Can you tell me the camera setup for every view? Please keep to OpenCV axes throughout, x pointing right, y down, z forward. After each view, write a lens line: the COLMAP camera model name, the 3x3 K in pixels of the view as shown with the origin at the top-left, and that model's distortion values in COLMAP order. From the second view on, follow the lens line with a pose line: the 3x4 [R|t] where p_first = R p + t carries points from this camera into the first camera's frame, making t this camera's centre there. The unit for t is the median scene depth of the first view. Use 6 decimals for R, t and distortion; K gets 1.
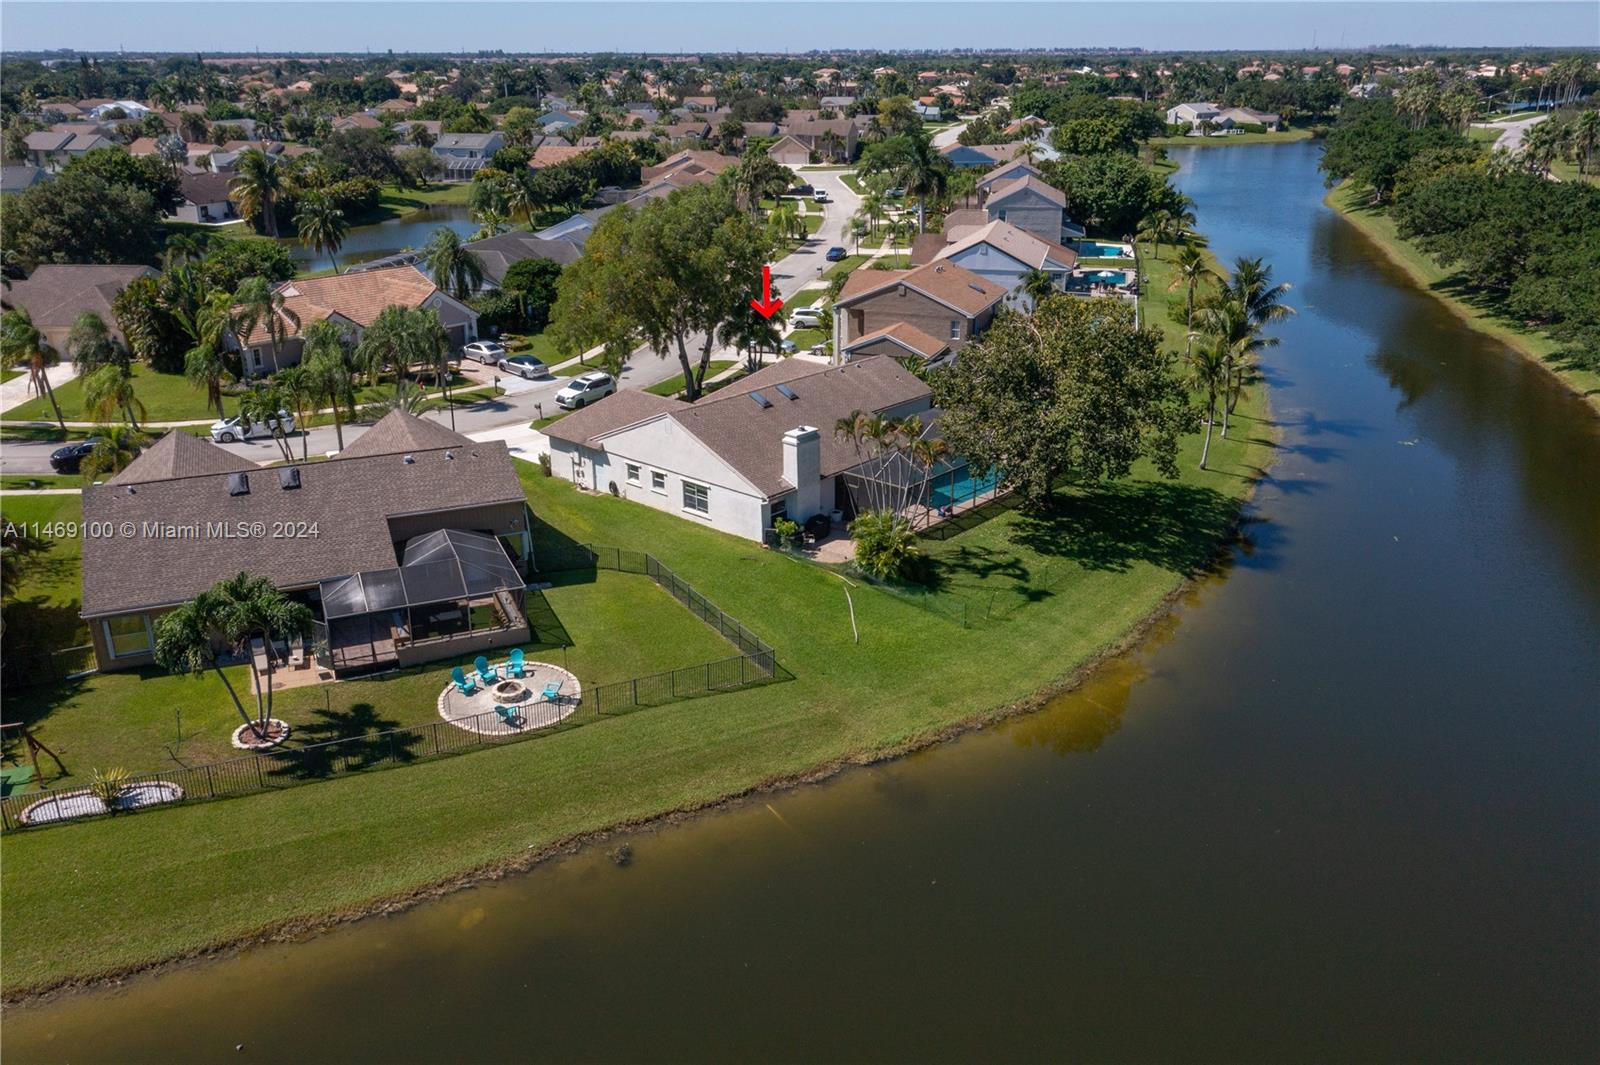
lens RADIAL K [[1324.5, 0, 800.0], [0, 1324.5, 532.5], [0, 0, 1]] dist [0.010902, 0.012457]
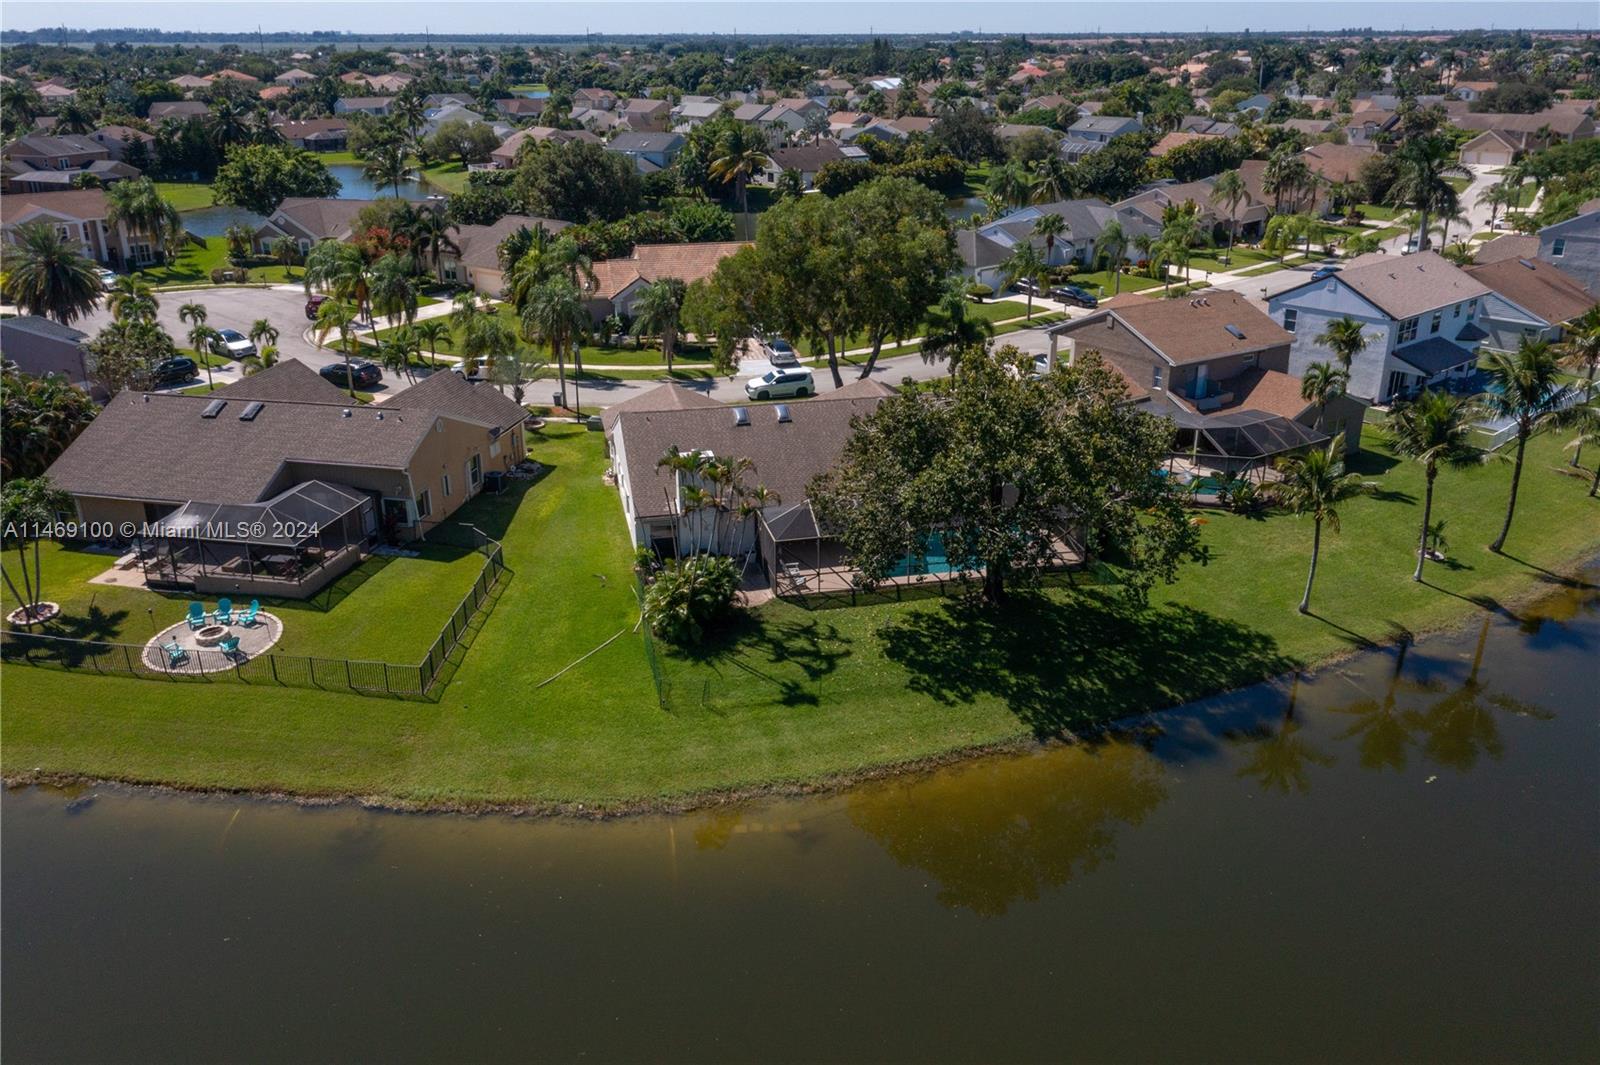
lens RADIAL K [[1324.5, 0, 800.0], [0, 1324.5, 532.5], [0, 0, 1]] dist [0.010902, 0.012457]
pose [[0.799650, 0.211011, -0.562170, 0.417906], [-0.203096, 0.976088, 0.077484, -0.078901], [0.565077, 0.052214, 0.823384, 0.213626]]
